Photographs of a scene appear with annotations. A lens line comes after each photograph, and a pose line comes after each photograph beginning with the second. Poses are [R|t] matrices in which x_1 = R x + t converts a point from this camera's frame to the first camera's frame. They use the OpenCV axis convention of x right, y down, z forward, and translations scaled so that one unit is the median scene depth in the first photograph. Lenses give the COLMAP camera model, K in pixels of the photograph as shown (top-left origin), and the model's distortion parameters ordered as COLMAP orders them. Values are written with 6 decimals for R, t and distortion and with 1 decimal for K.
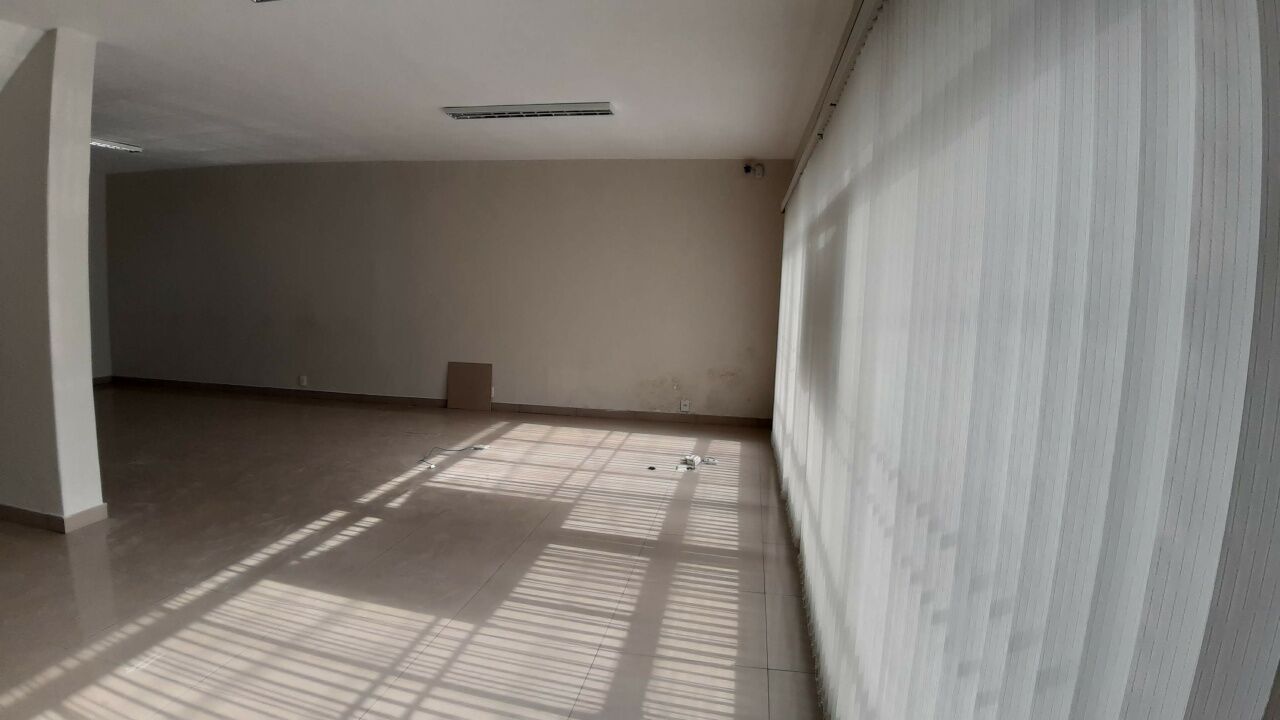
lens RADIAL K [[668.7, 0, 635.9], [0, 668.7, 346.4], [0, 0, 1]] dist [-0.102687, -0.000573]
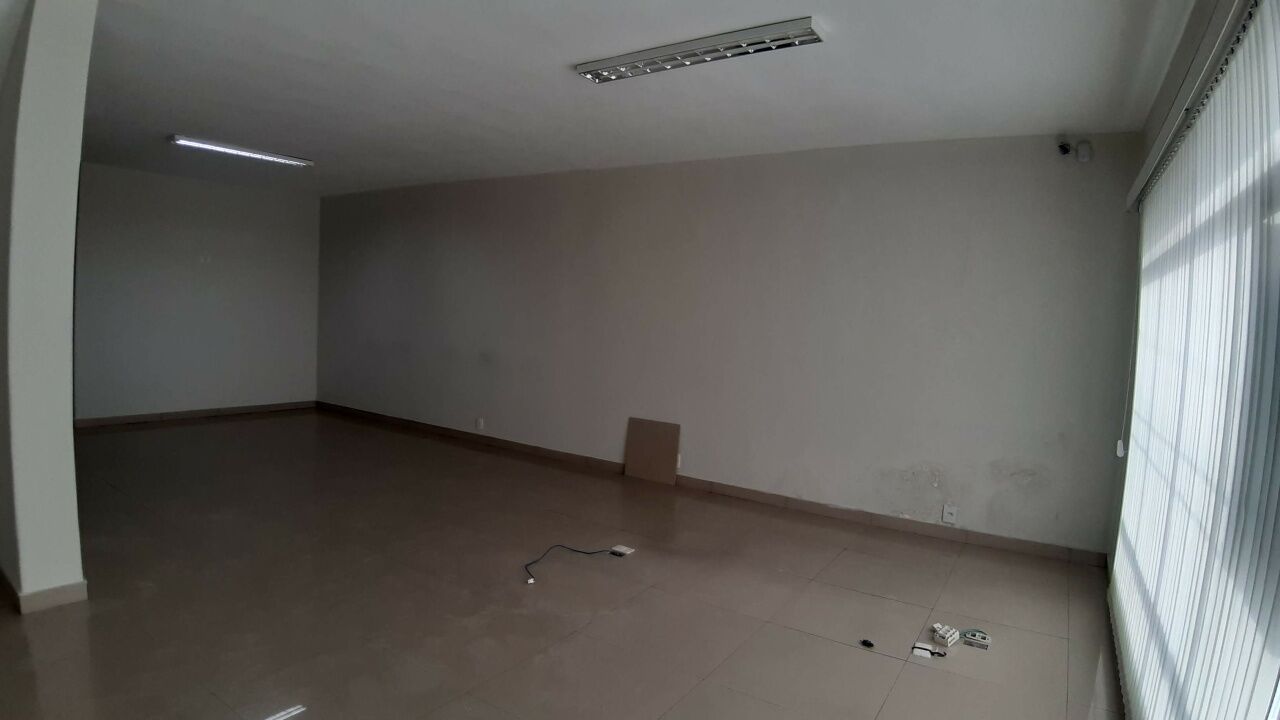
lens RADIAL K [[668.7, 0, 635.9], [0, 668.7, 346.4], [0, 0, 1]] dist [-0.102687, -0.000573]
pose [[0.914586, 0.036373, -0.402752, 0.059662], [-0.059179, 0.997263, -0.044321, -0.038568], [0.400037, 0.064370, 0.914235, 0.414543]]
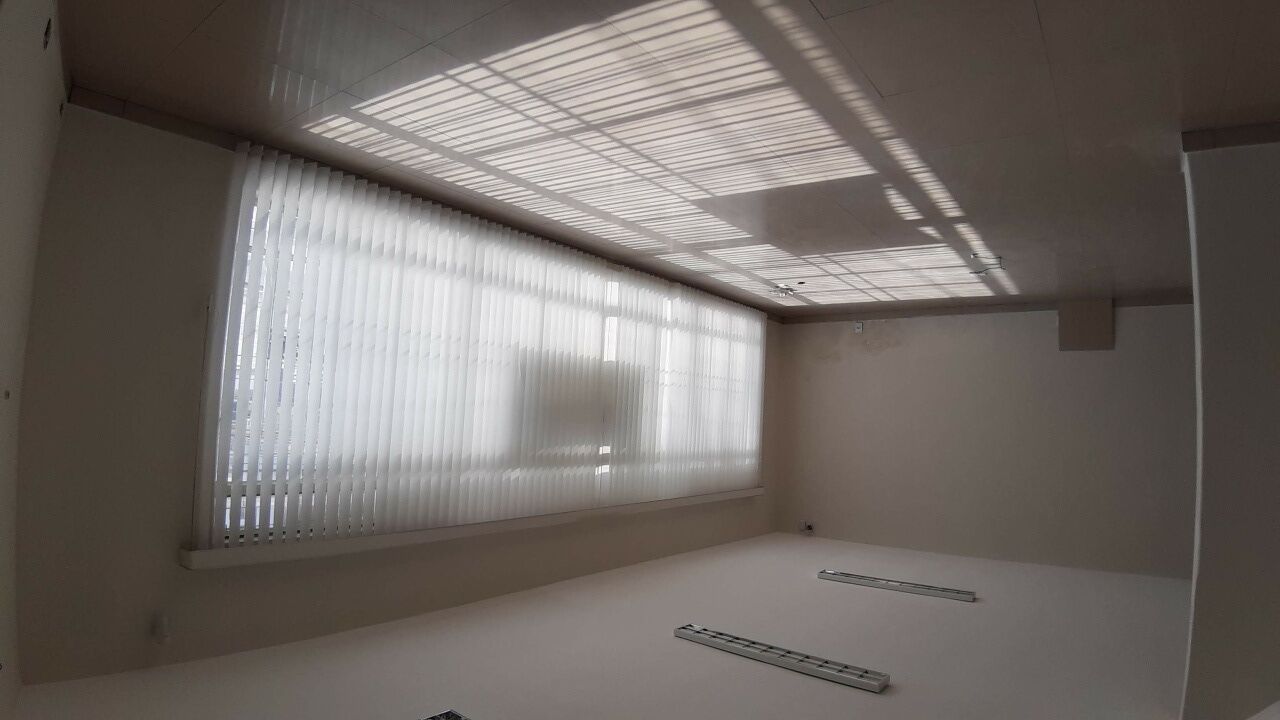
lens RADIAL K [[677.9, 0, 640.0], [0, 677.9, 360.0], [0, 0, 1]] dist [-0.102053, -0.000890]
pose [[-0.681213, 0.062562, 0.729407, -0.713431], [-0.042907, -0.998041, 0.045530, -0.004207], [0.730827, -0.000281, 0.682563, -0.081166]]
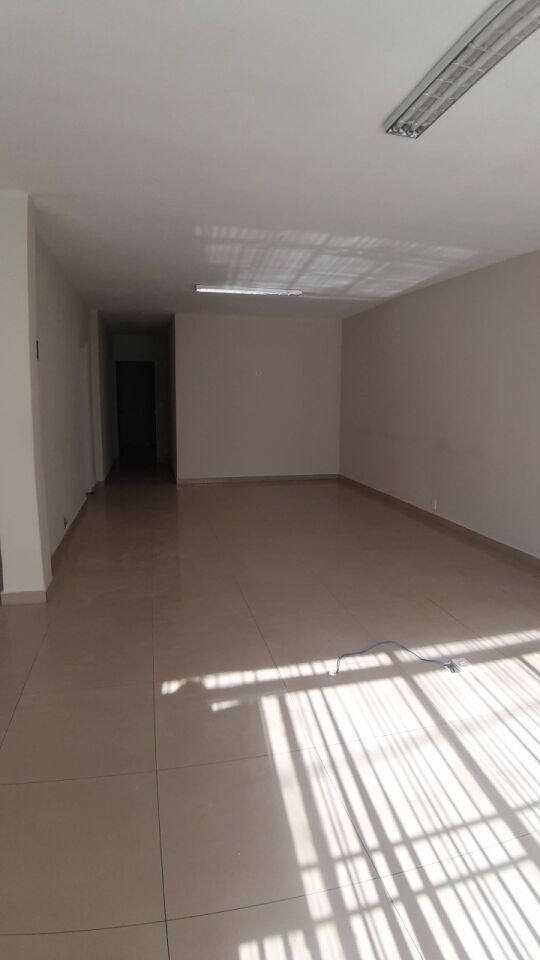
lens RADIAL K [[508.4, 0, 271.4], [0, 508.4, 463.5], [0, 0, 1]] dist [-0.102053, -0.000890]
pose [[0.406979, 0.088948, -0.909097, 0.114863], [-0.078579, 0.994967, 0.062172, -0.059337], [0.910051, 0.046133, 0.411920, 0.740437]]
